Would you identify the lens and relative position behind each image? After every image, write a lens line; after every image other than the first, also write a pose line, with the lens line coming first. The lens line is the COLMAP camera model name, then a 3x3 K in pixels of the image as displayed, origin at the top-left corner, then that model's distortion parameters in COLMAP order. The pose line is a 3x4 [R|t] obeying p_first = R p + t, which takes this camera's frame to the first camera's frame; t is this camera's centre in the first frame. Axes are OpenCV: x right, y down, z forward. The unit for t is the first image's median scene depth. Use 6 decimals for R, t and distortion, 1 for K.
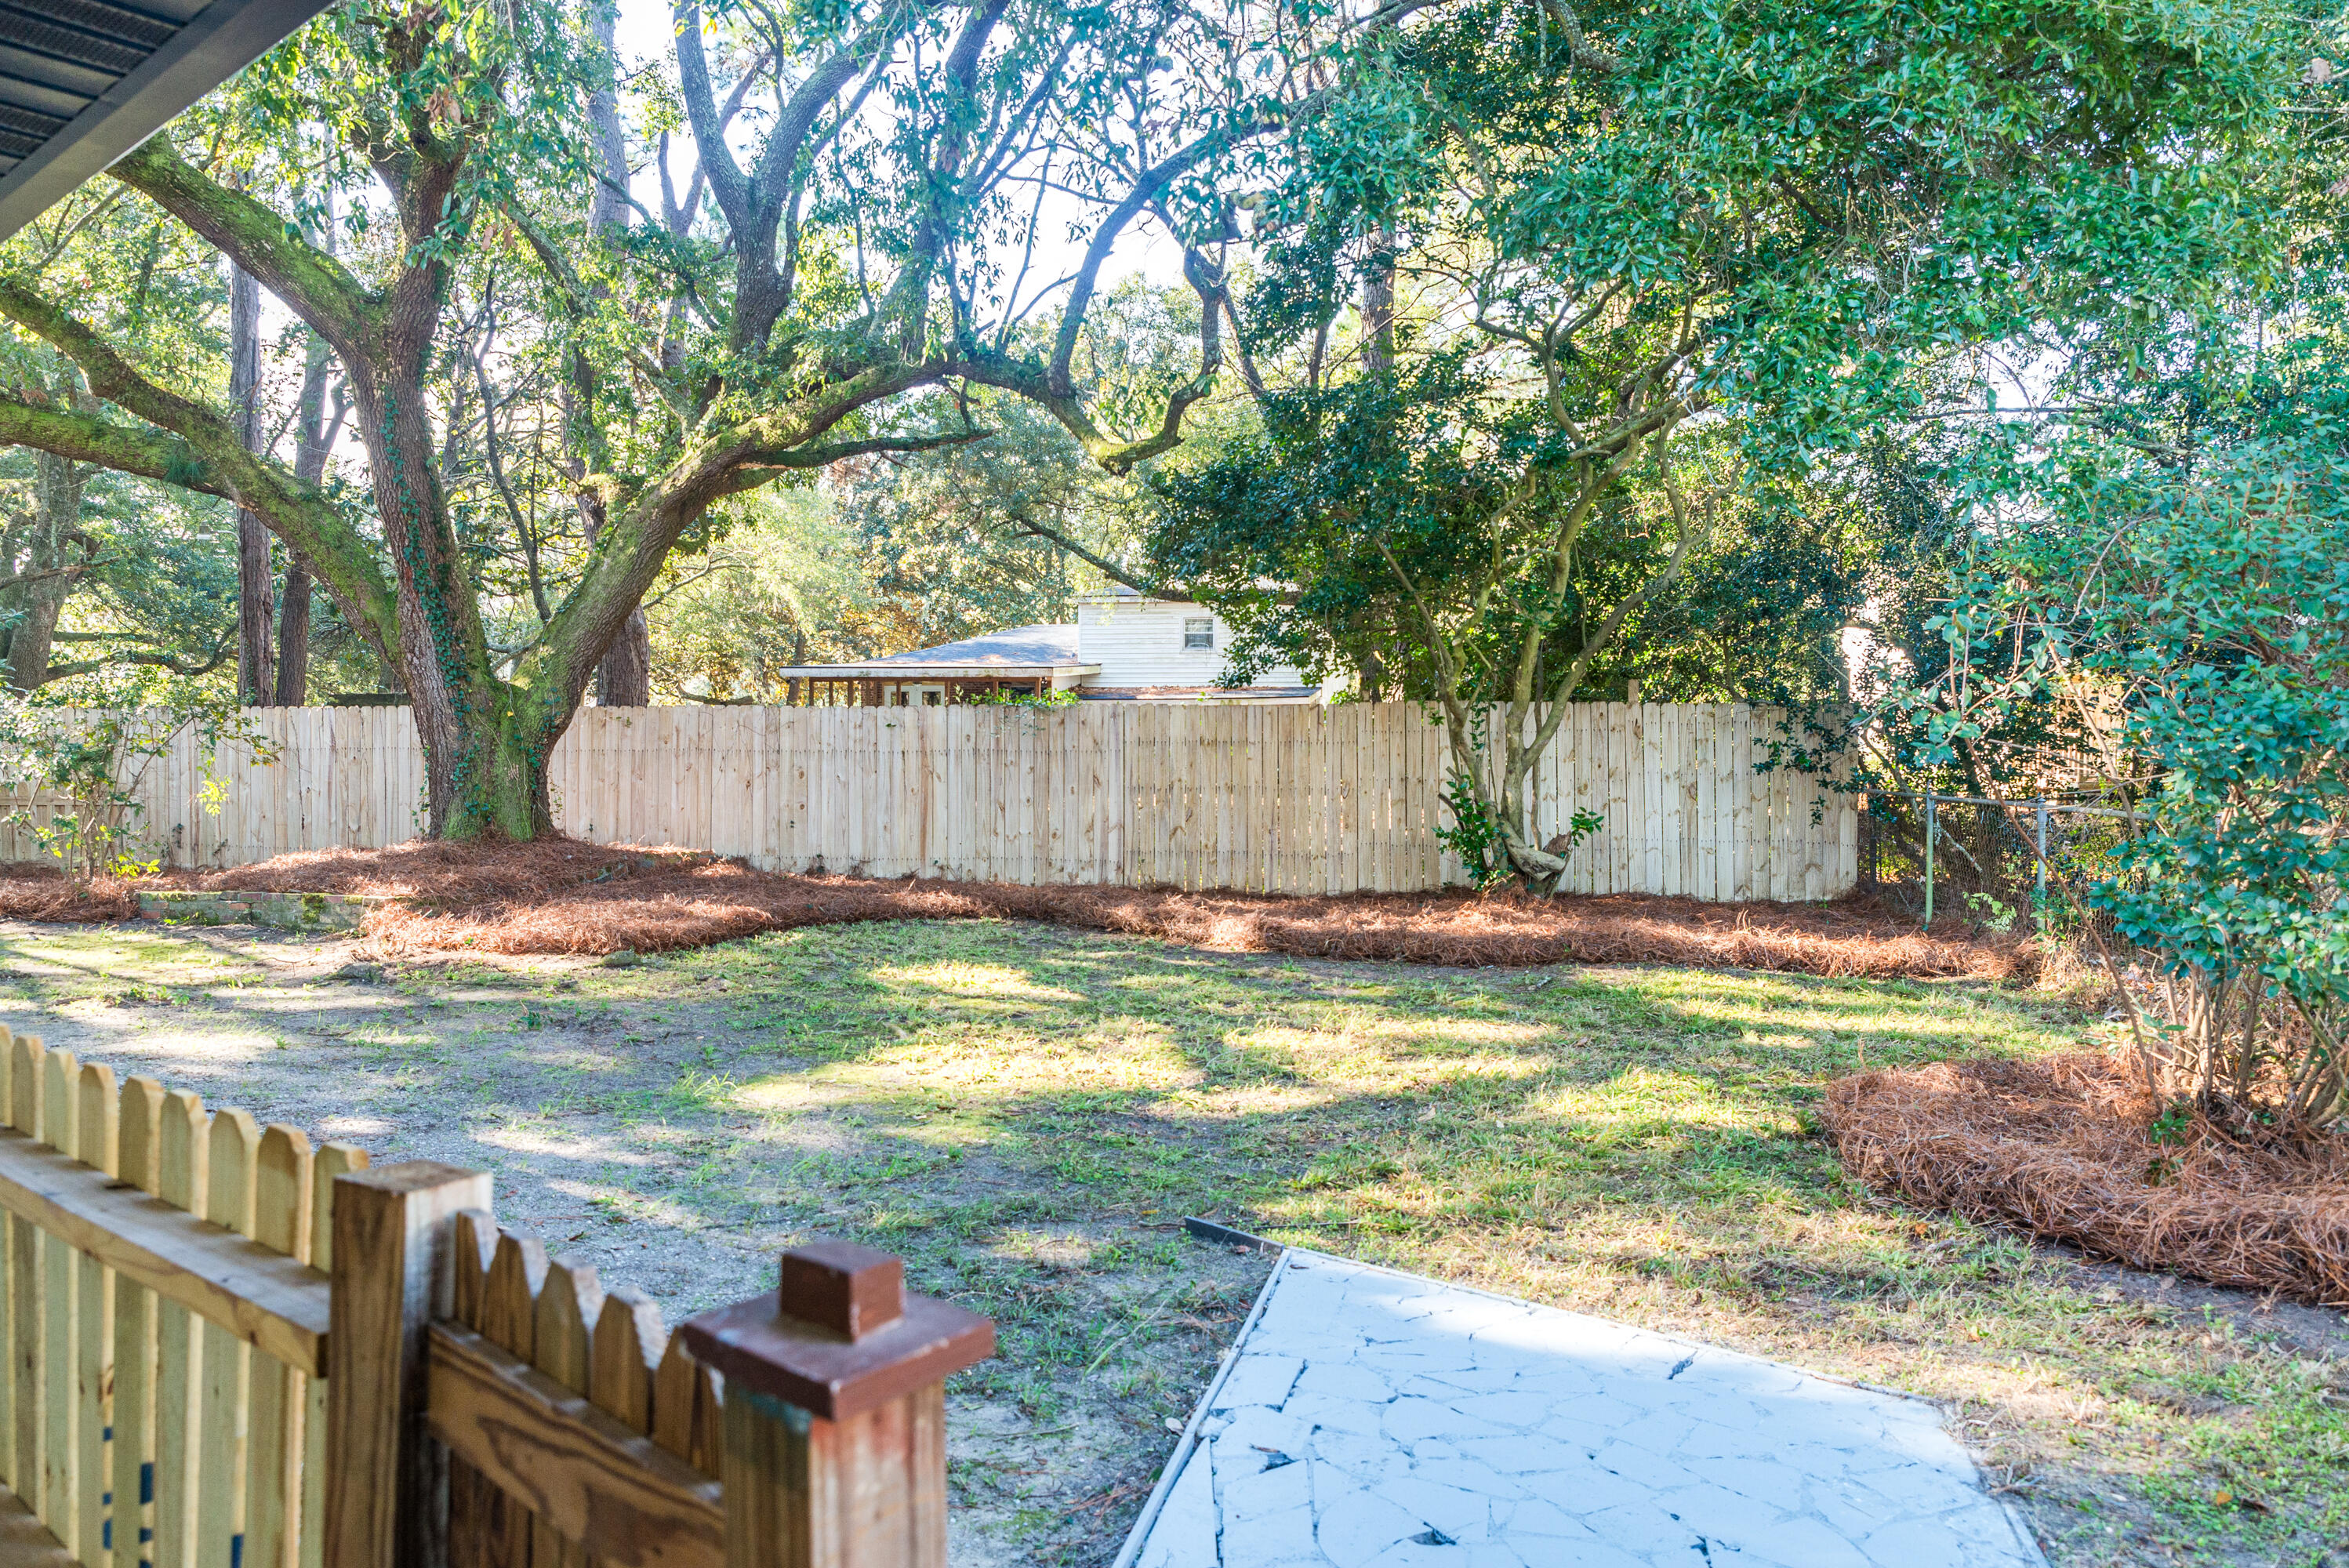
lens RADIAL K [[1625.3, 0, 1174.5], [0, 1625.3, 784.0], [0, 0, 1]] dist [0.000890, 0.001006]
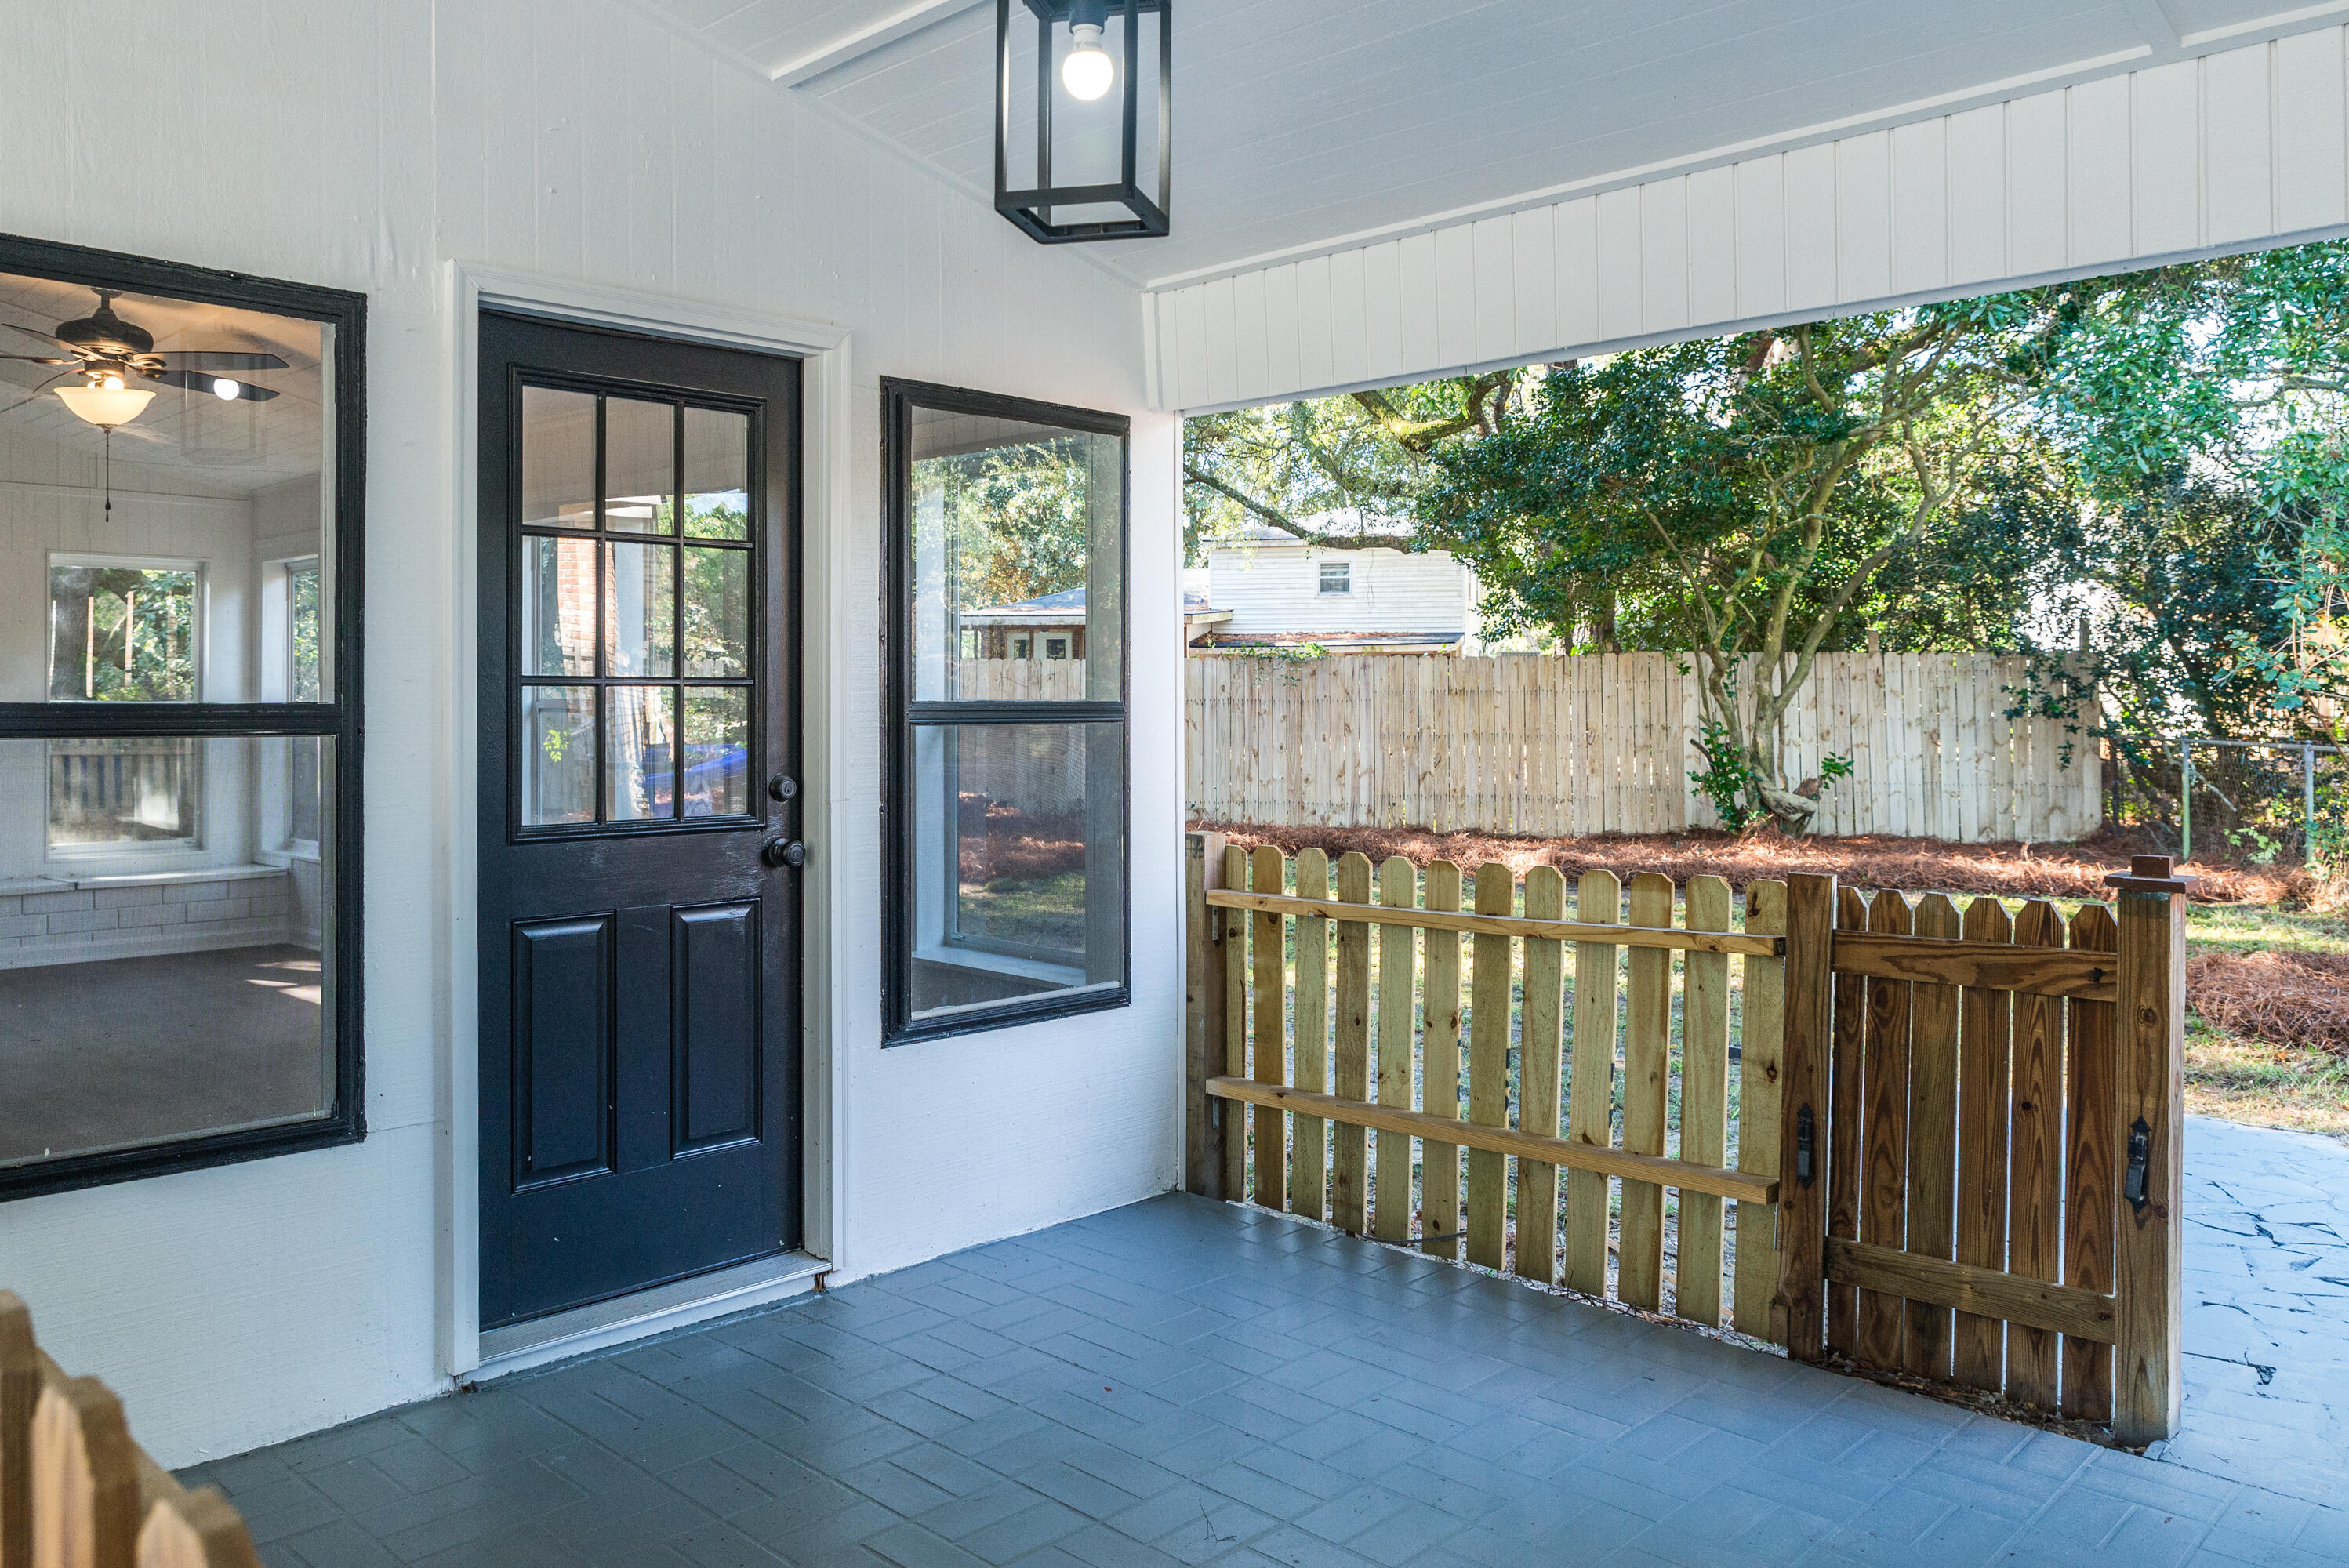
lens RADIAL K [[1682.9, 0, 1172.3], [0, 1682.9, 679.7], [0, 0, 1]] dist [-0.003119, -0.007561]
pose [[0.996998, -0.004526, -0.077293, -0.091263], [0.002034, 0.999476, -0.032292, 0.001735], [0.077398, 0.032038, 0.996485, -0.121595]]
